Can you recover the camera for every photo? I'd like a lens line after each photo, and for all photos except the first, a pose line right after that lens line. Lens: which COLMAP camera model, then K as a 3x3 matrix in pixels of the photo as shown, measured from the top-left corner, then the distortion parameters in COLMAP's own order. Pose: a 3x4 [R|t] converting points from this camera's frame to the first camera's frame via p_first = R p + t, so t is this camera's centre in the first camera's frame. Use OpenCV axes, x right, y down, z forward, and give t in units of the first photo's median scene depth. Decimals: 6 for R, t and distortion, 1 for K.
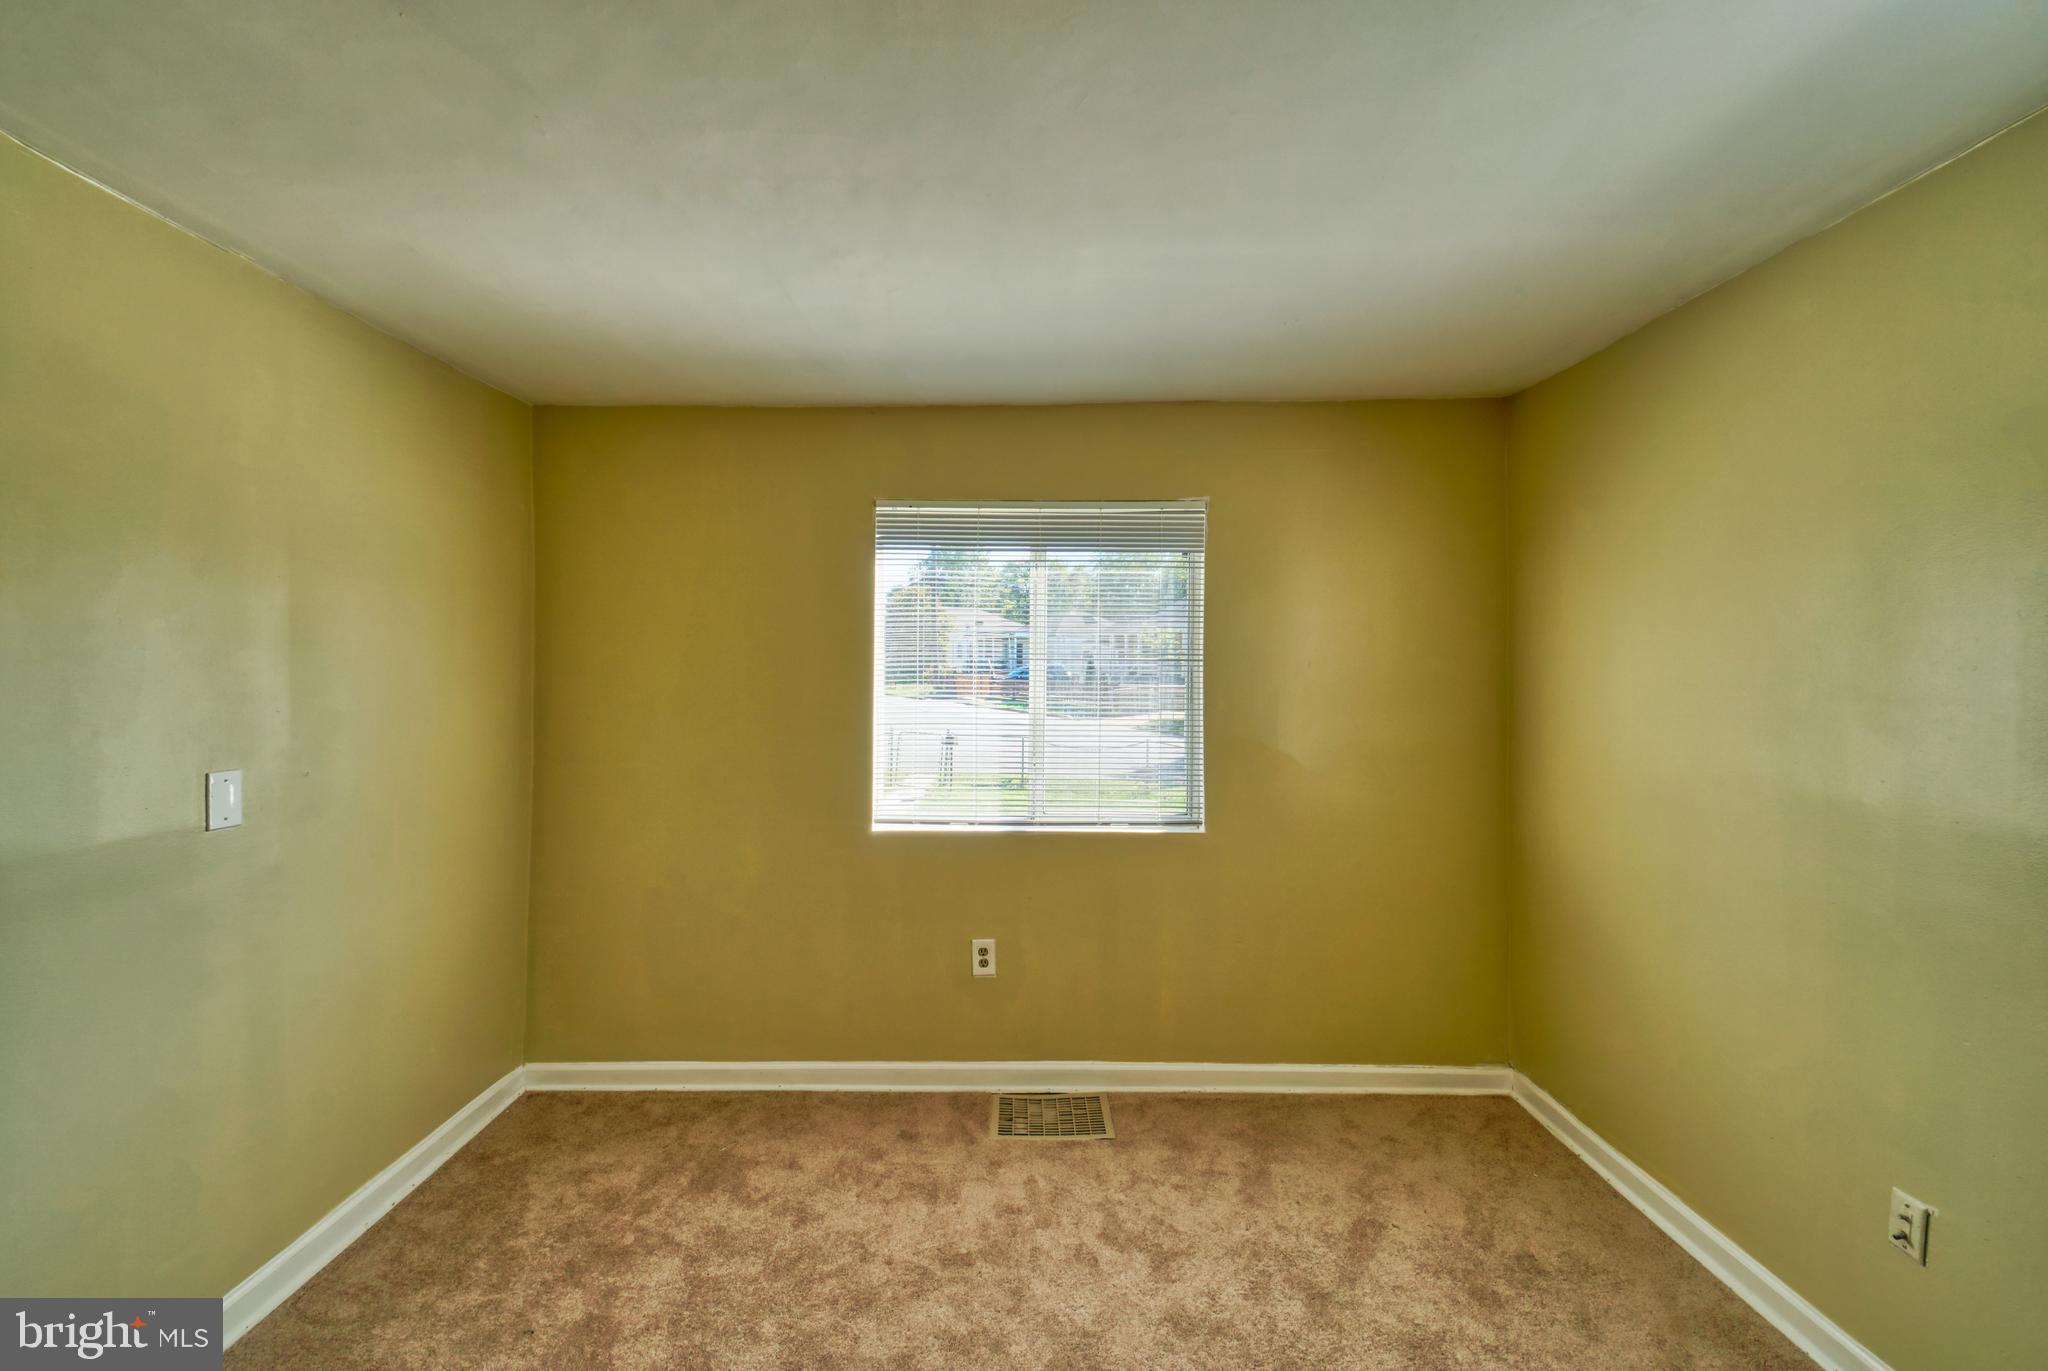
lens RADIAL K [[881.0, 0, 1017.9], [0, 881.0, 673.3], [0, 0, 1]] dist [0.052136, -0.018129]
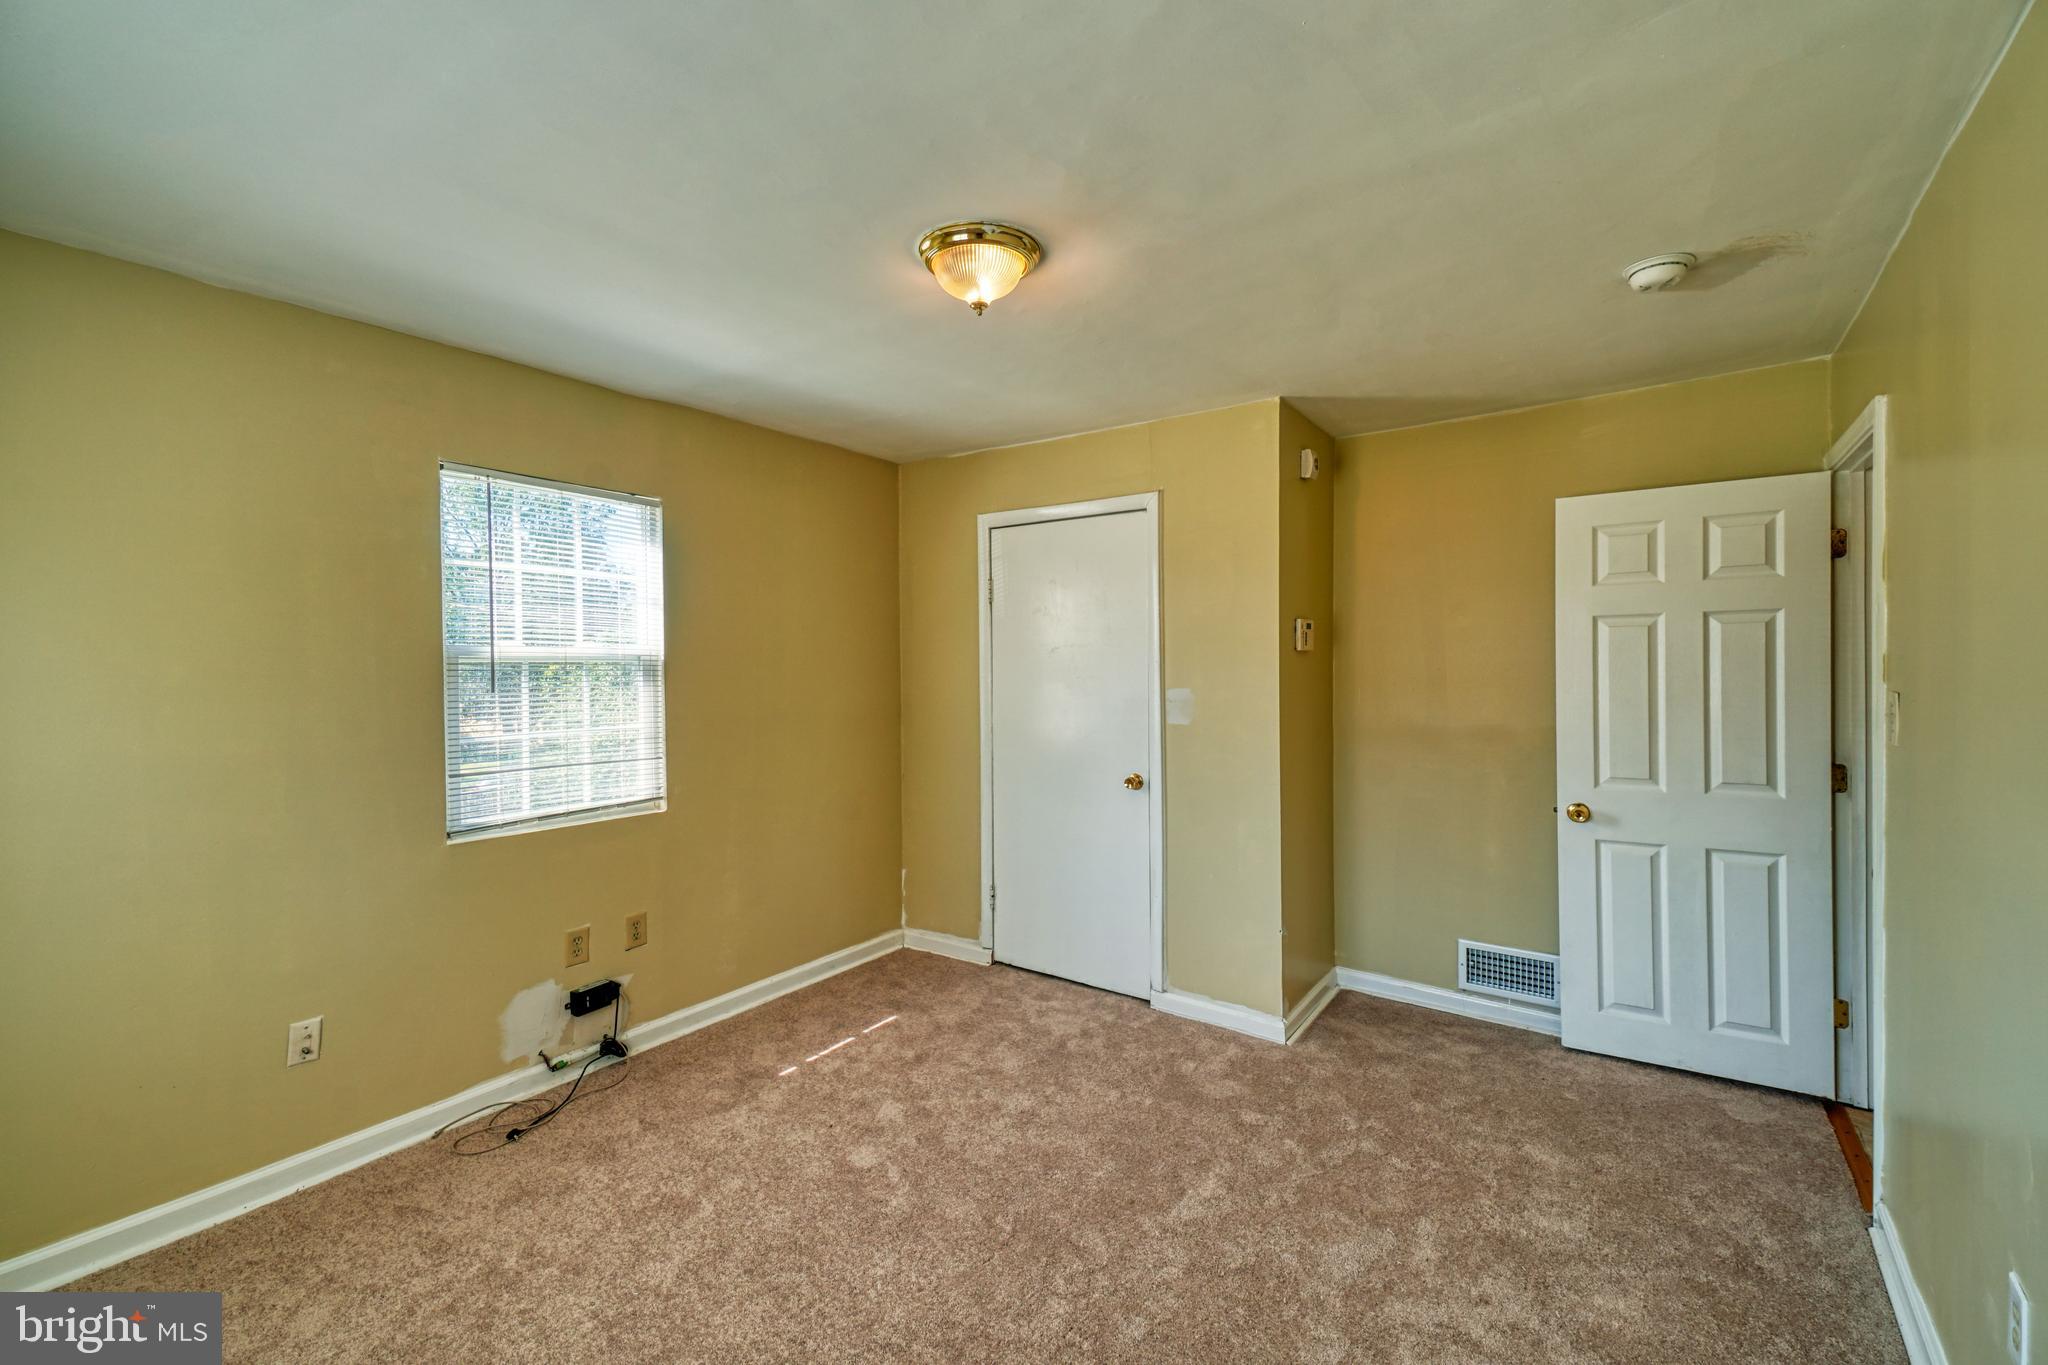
lens RADIAL K [[862.8, 0, 1015.7], [0, 862.8, 671.9], [0, 0, 1]] dist [0.047375, -0.015871]
pose [[-0.810206, -0.005195, 0.586122, -0.451030], [0.003746, 0.999894, 0.014040, 0.007767], [-0.586133, 0.013571, -0.810101, 0.904100]]
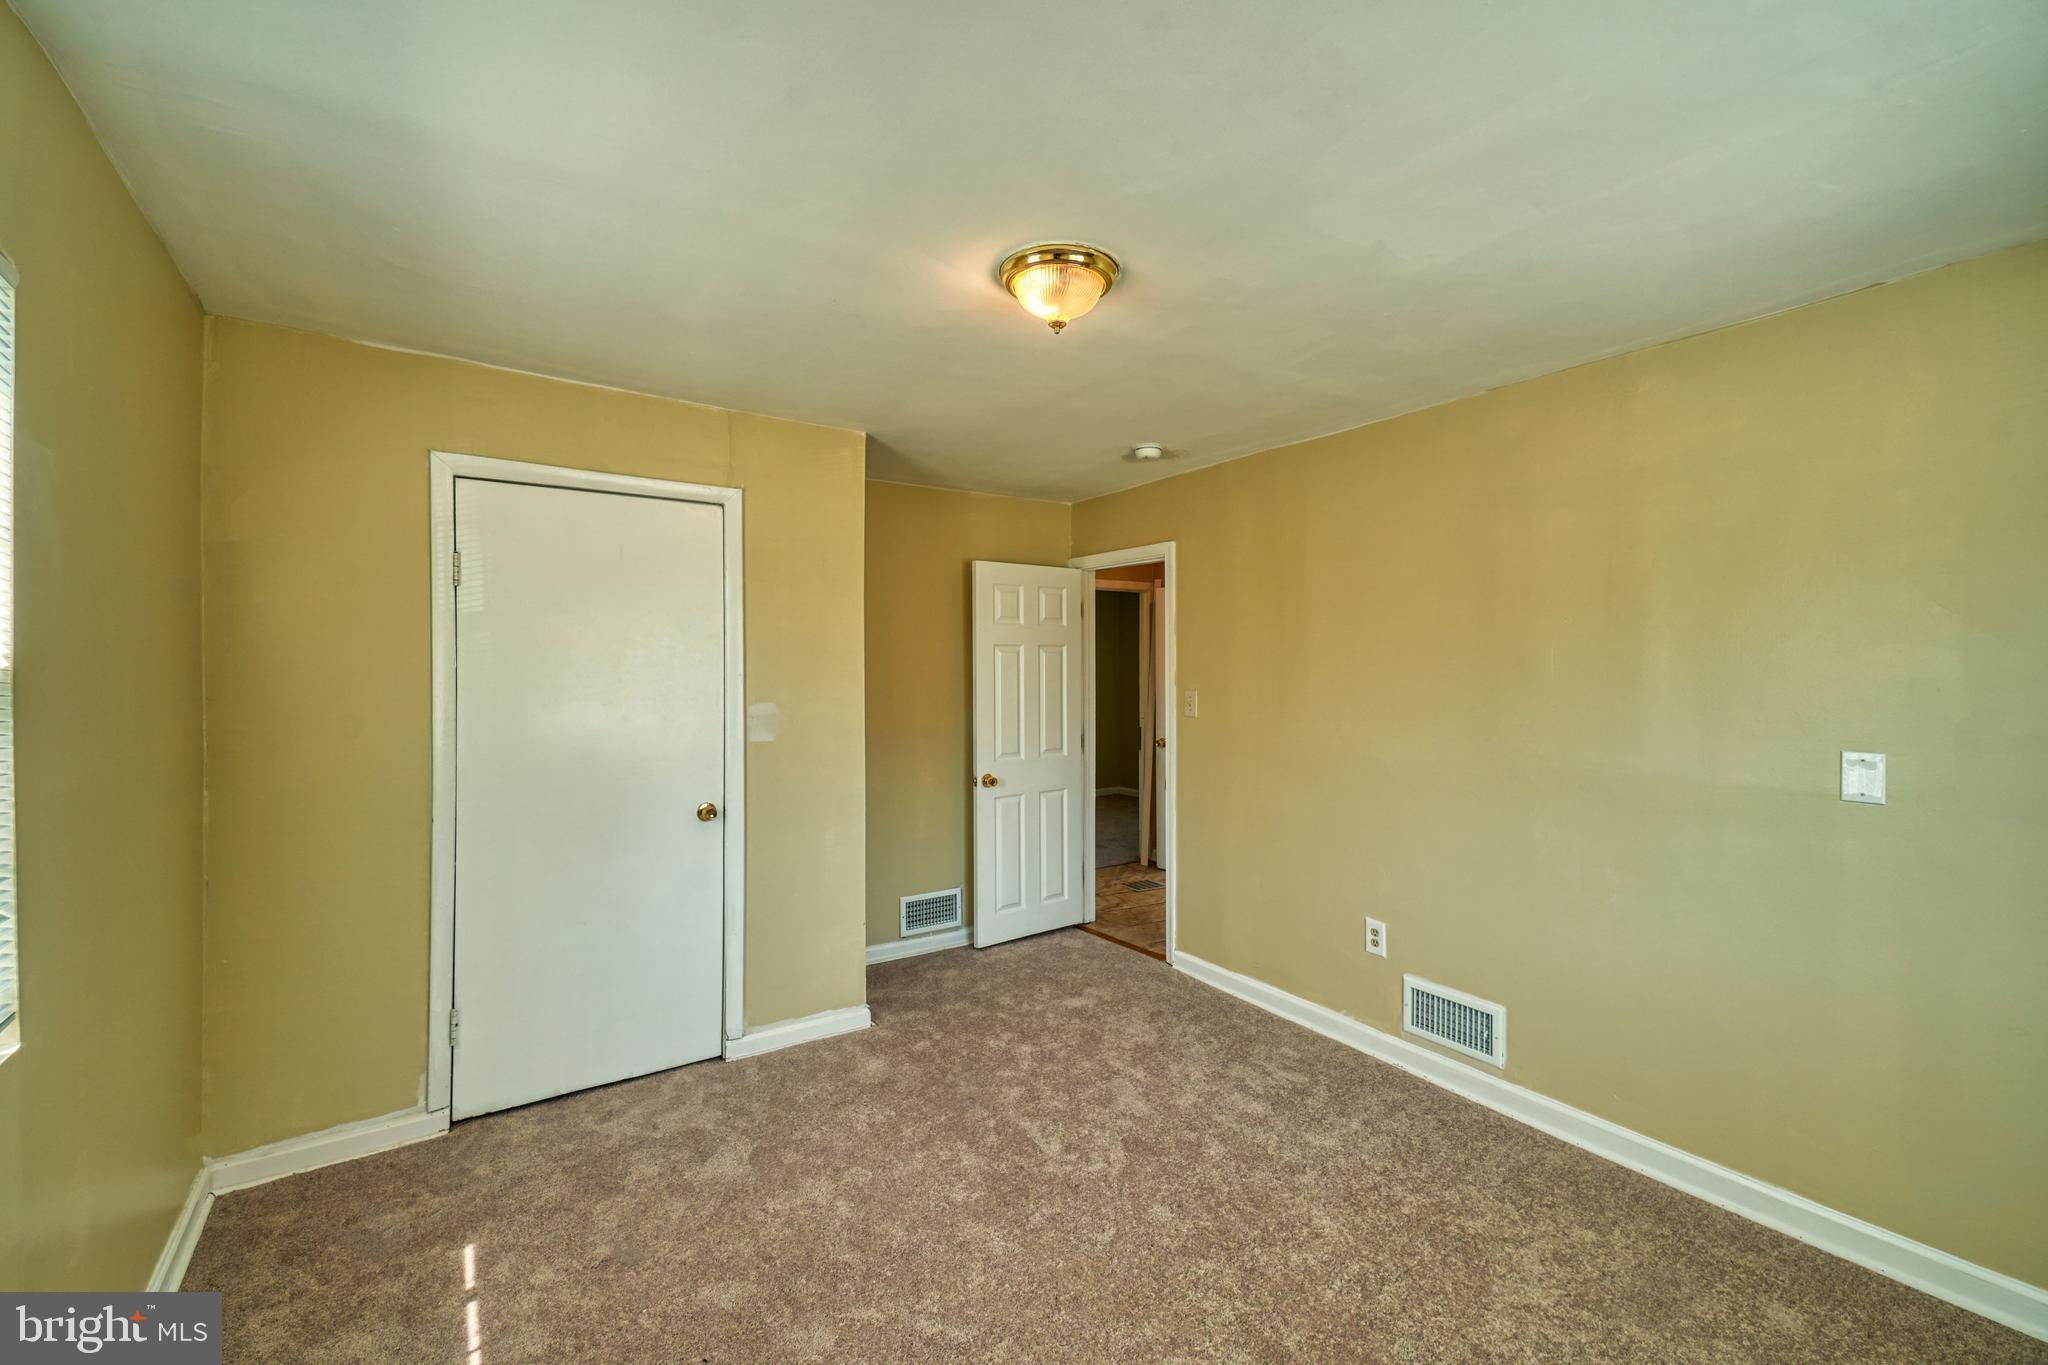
lens RADIAL K [[862.8, 0, 1015.7], [0, 862.8, 671.9], [0, 0, 1]] dist [0.047375, -0.015871]
pose [[-0.833122, -0.002683, -0.553082, 0.425115], [-0.002292, 0.999996, -0.001399, 0.008117], [0.553084, 0.000102, -0.833125, 0.926006]]
